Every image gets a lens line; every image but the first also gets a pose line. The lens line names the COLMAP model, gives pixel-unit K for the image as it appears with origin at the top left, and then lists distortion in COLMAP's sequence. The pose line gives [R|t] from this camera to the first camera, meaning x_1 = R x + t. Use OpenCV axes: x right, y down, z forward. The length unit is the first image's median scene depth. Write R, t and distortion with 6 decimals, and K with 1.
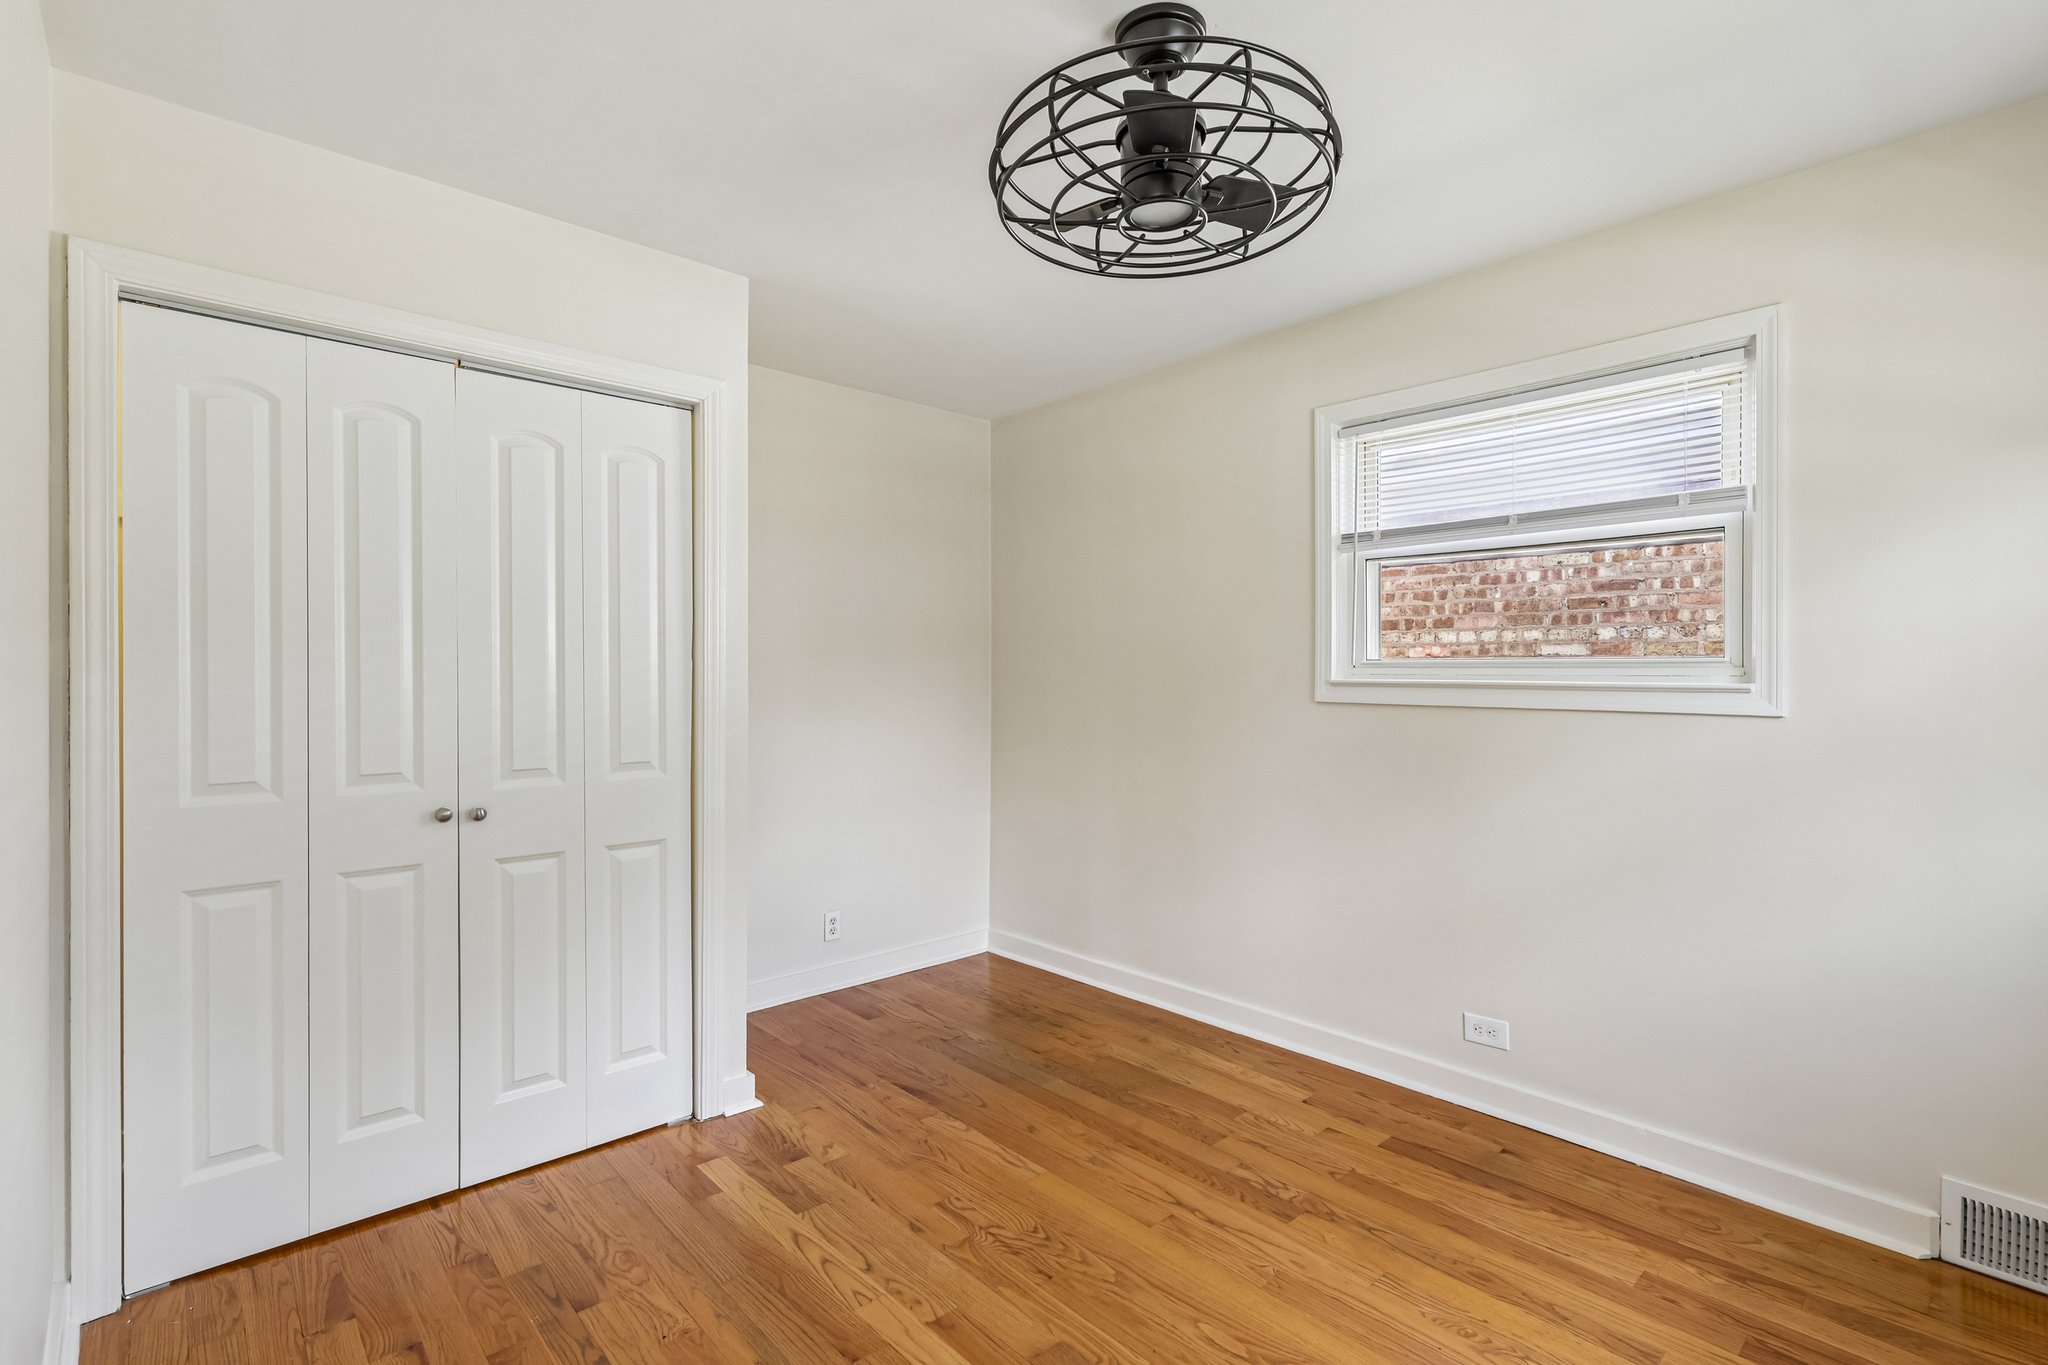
lens RADIAL K [[959.3, 0, 1019.9], [0, 959.3, 673.9], [0, 0, 1]] dist [0.003021, -0.000655]
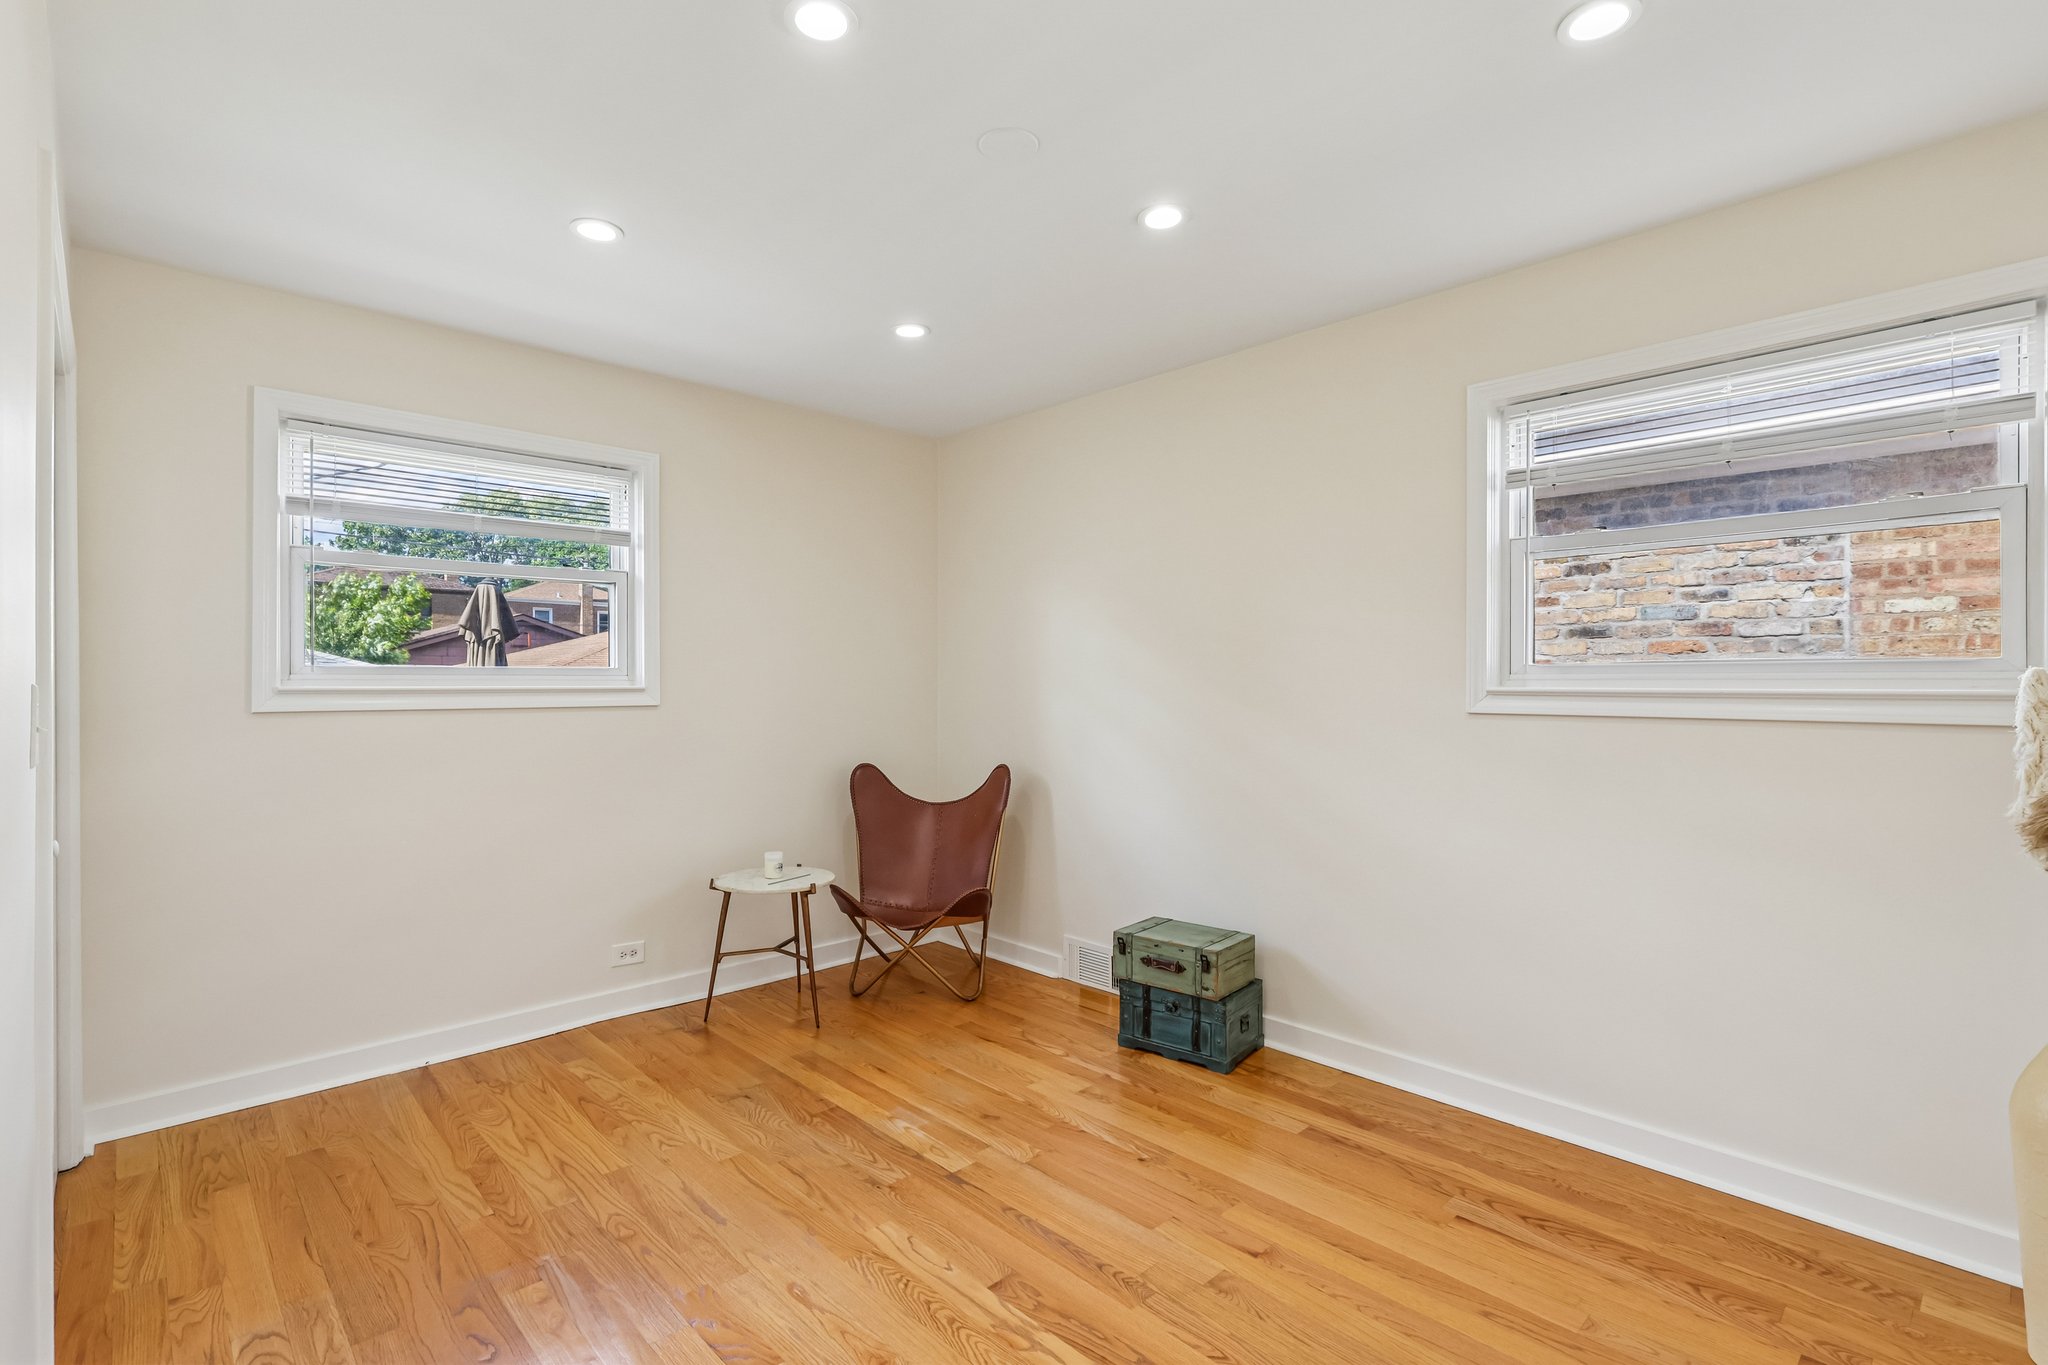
lens RADIAL K [[959.3, 0, 1025.8], [0, 959.3, 685.7], [0, 0, 1]] dist [0.003021, -0.000655]
pose [[0.999577, -0.003086, 0.028903, -0.141022], [0.002837, 0.999958, 0.008677, -0.003375], [-0.028928, -0.008591, 0.999545, 0.142188]]
